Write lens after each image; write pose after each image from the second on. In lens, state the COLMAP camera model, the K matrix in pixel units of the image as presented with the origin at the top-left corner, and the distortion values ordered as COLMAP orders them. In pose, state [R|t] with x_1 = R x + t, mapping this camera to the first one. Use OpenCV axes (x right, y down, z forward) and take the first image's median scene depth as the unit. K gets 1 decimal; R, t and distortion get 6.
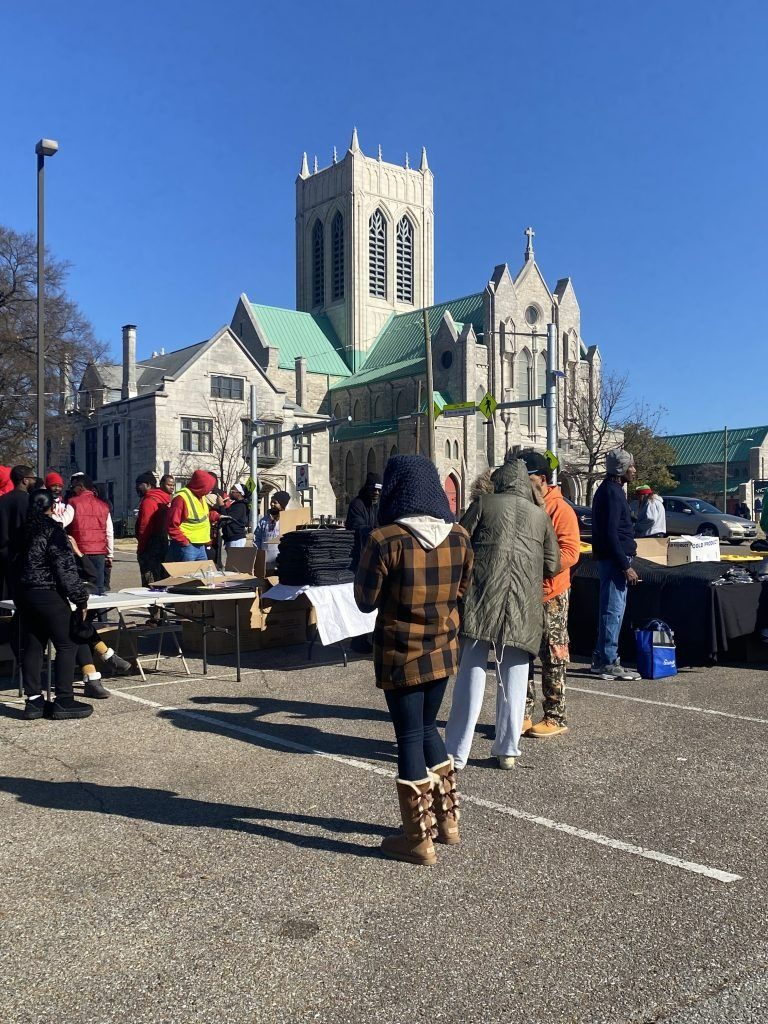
lens RADIAL K [[1172.5, 0, 384.0], [0, 1172.5, 512.0], [0, 0, 1]] dist [0.230648, -0.623885]
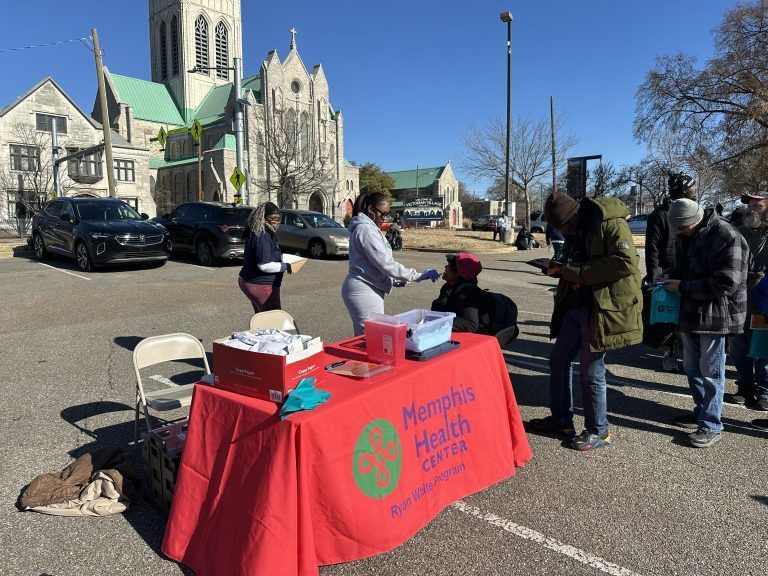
lens RADIAL K [[544.6, 0, 384.0], [0, 544.6, 288.0], [0, 0, 1]] dist [0.045886, -0.084686]
pose [[0.984557, -0.018082, 0.174126, 0.105112], [-0.005908, 0.990653, 0.136276, -0.004551], [-0.174962, -0.135201, 0.975248, 0.239071]]
